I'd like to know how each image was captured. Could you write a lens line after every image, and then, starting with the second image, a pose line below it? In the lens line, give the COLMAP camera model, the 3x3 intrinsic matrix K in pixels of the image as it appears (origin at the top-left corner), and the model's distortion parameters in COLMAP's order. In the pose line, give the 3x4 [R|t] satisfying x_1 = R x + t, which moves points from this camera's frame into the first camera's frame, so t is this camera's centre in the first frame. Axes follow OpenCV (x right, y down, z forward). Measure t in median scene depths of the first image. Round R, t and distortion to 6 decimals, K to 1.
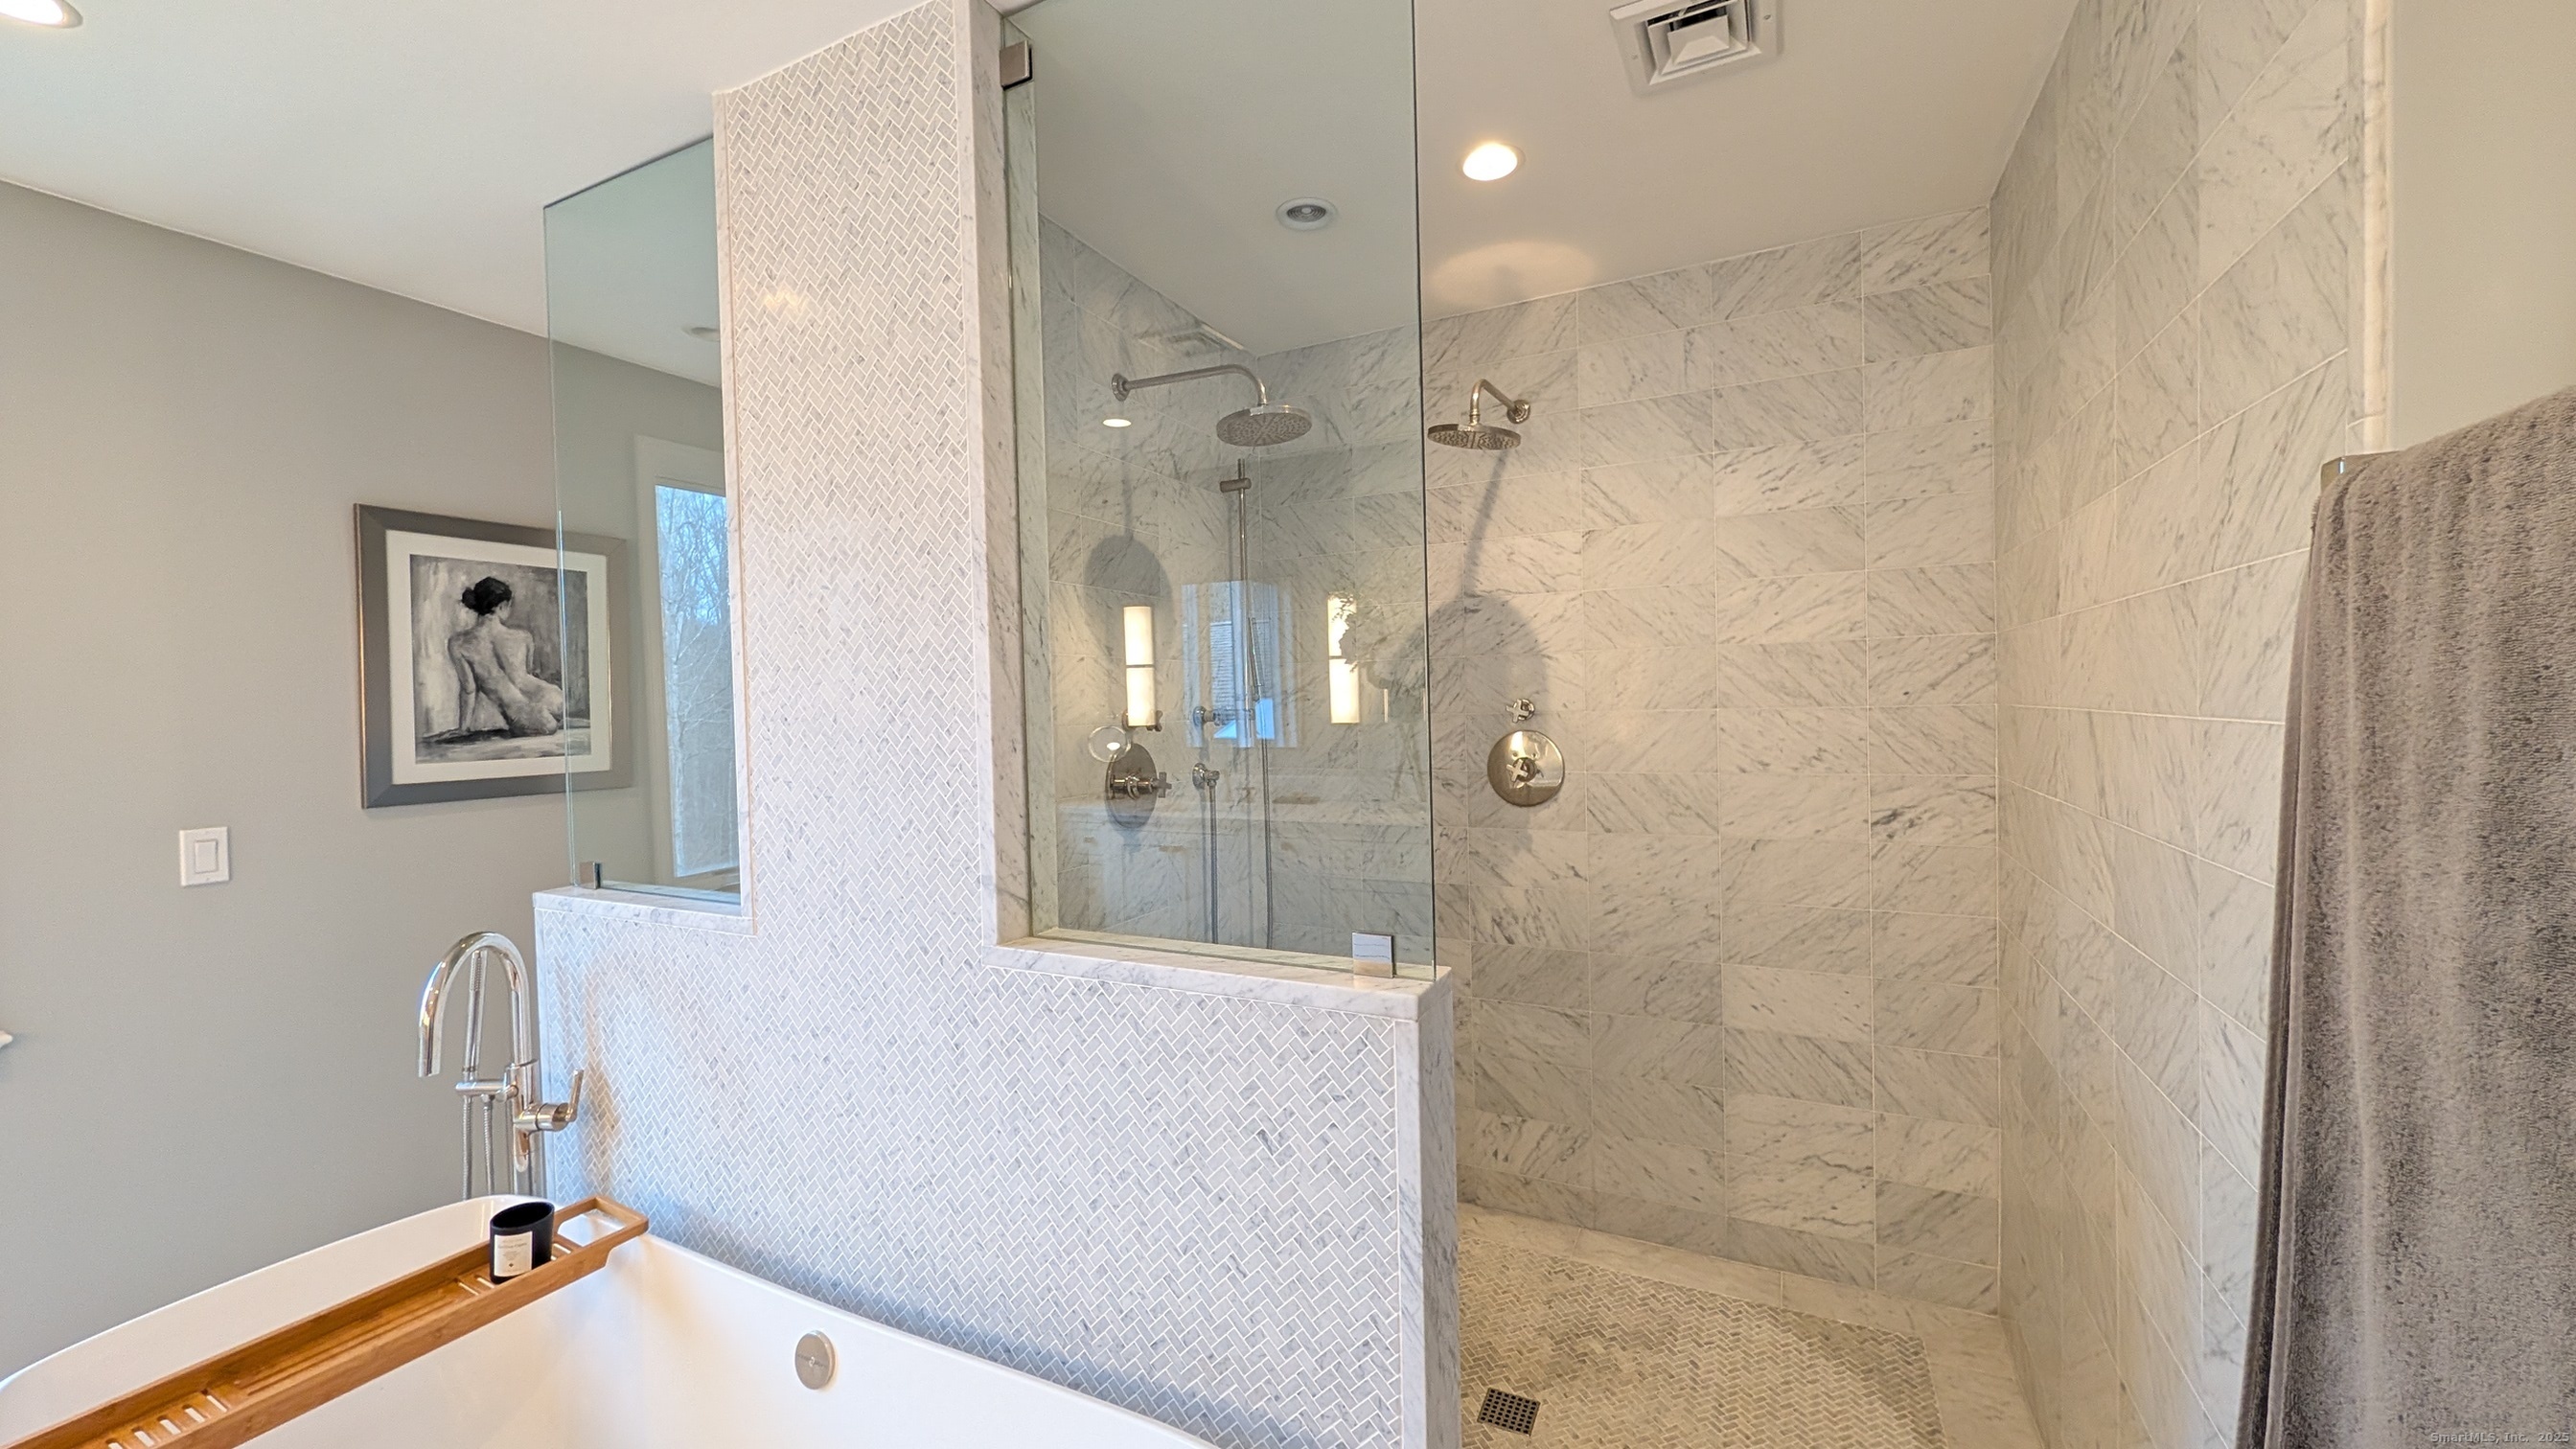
lens RADIAL K [[981.8, 0, 1304.5], [0, 981.8, 716.1], [0, 0, 1]] dist [-0.000445, 0.000241]
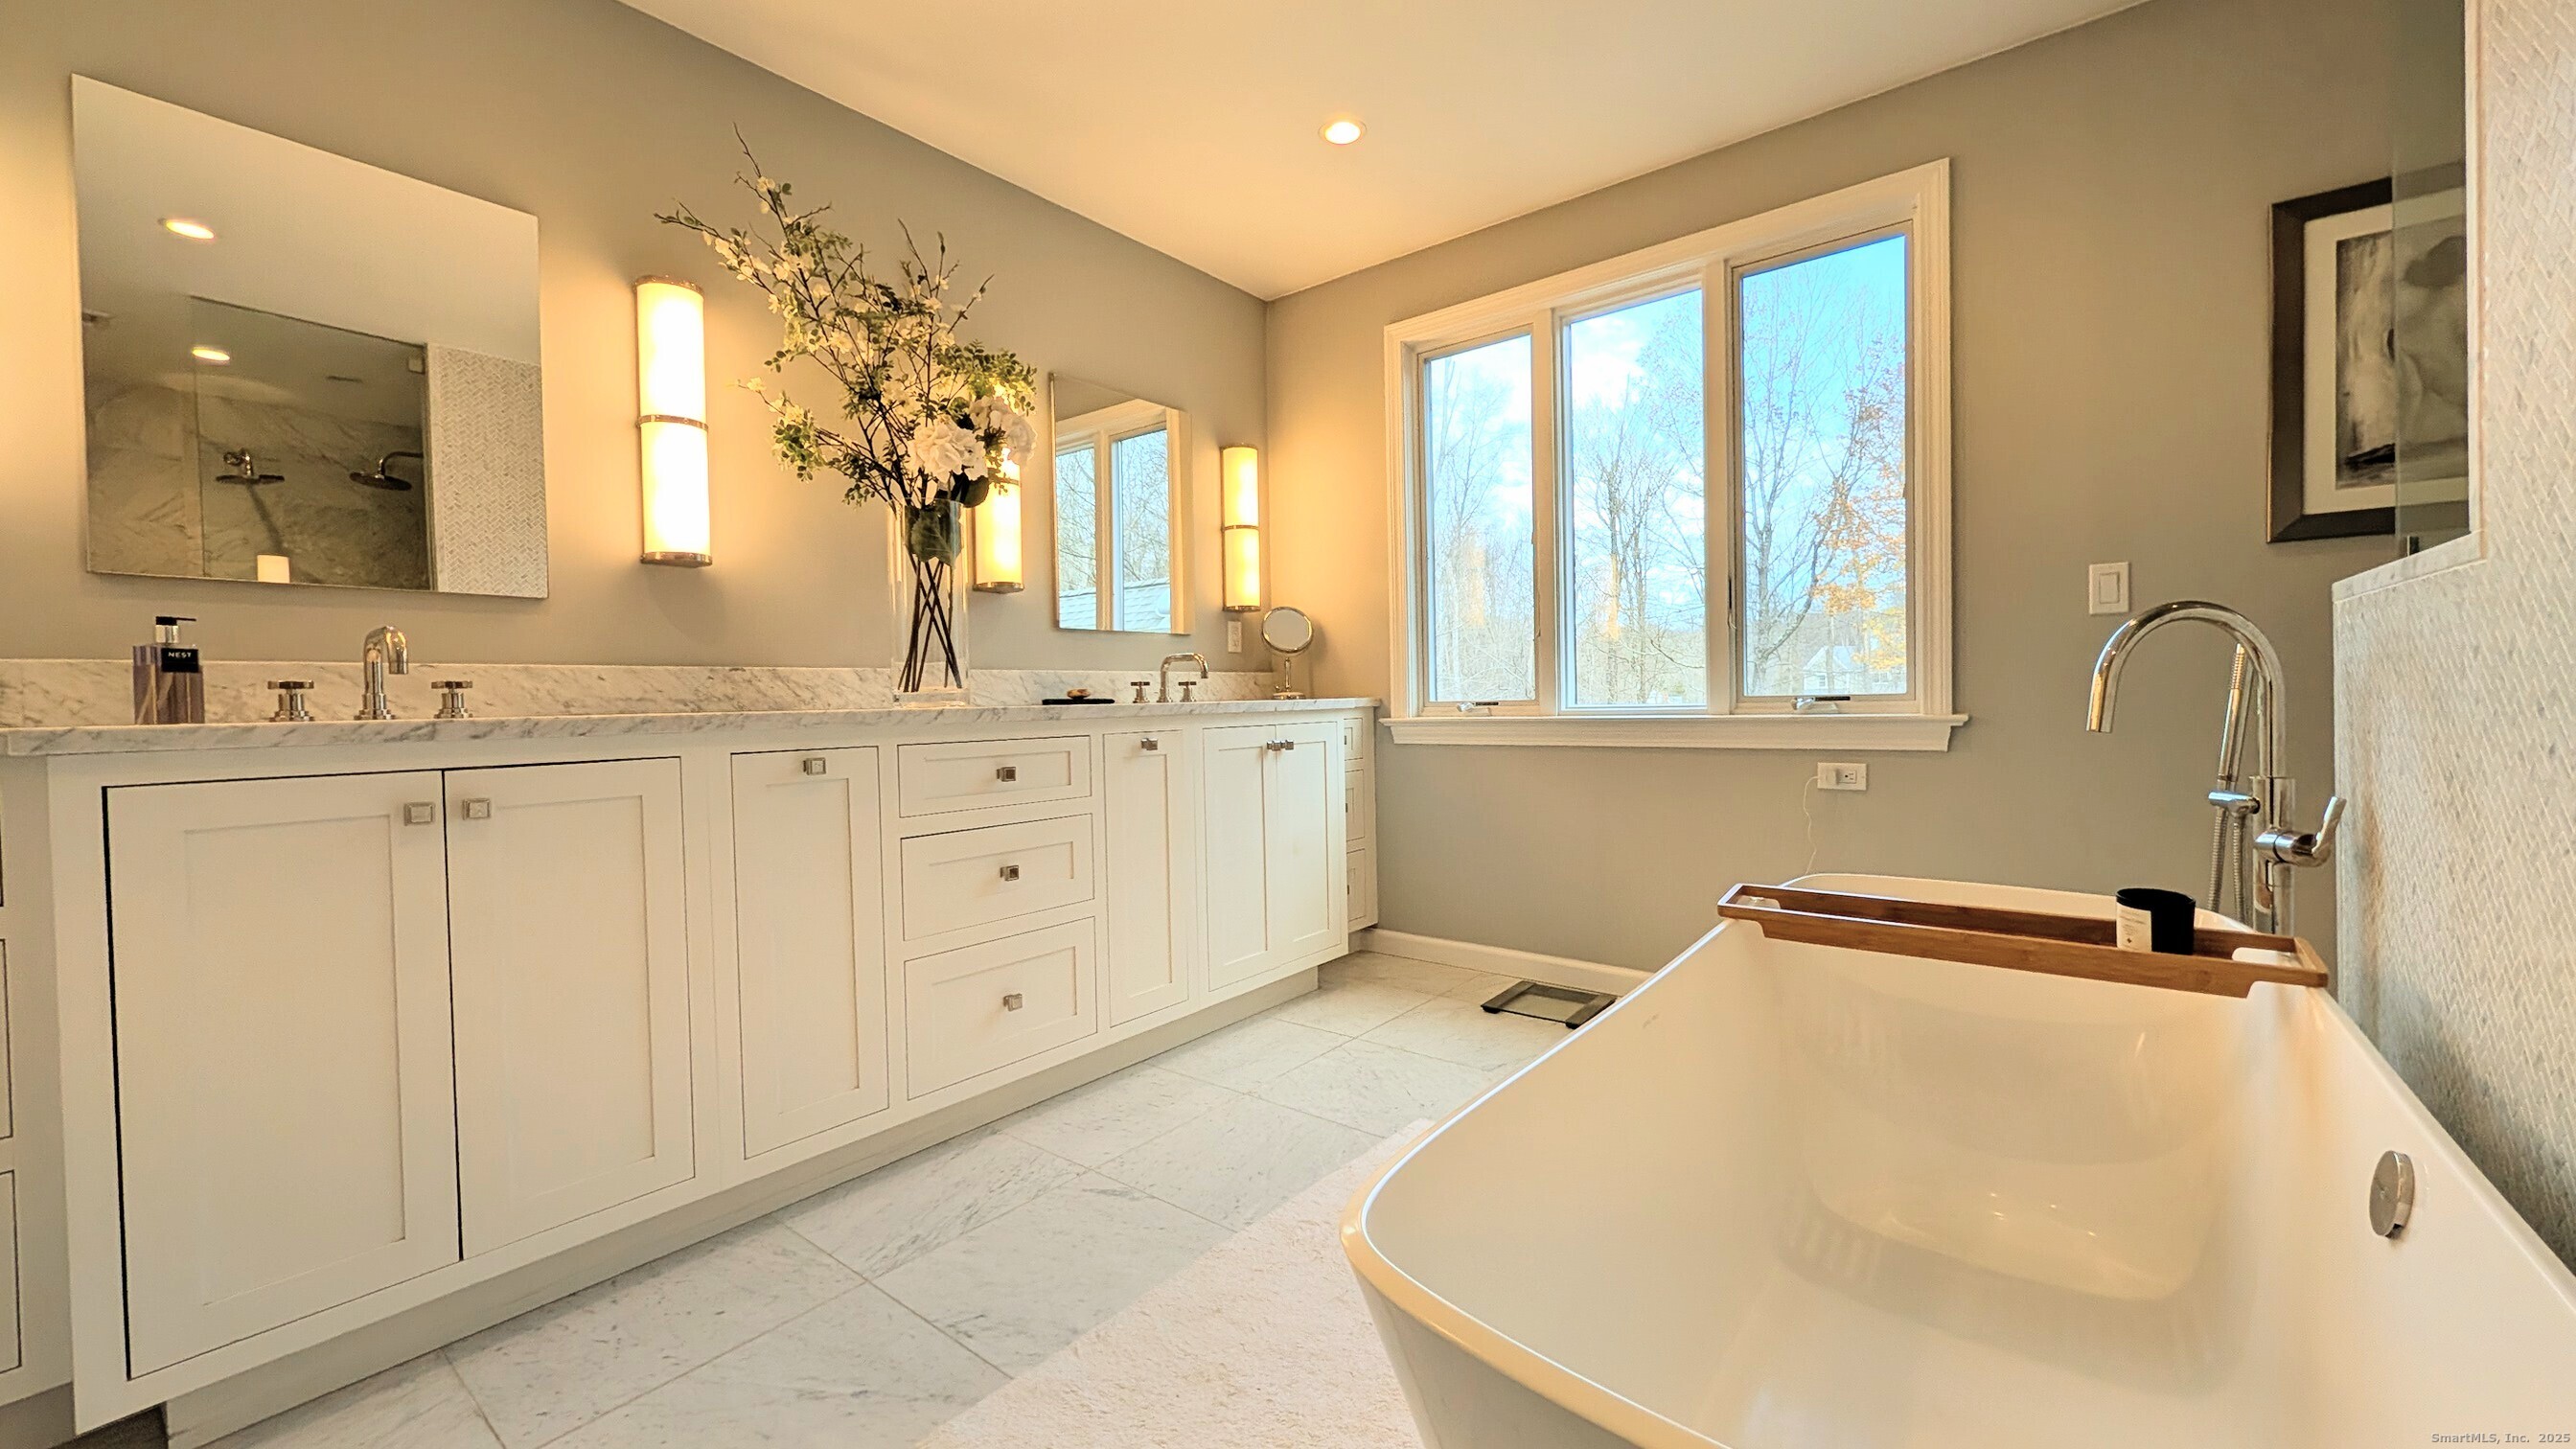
lens RADIAL K [[981.8, 0, 1281.0], [0, 981.8, 720.5], [0, 0, 1]] dist [-0.000445, 0.000241]
pose [[-0.211707, 0.041545, -0.976450, 0.192442], [0.007439, 0.999136, 0.040898, 0.309593], [0.977305, 0.001394, -0.211833, 0.428288]]
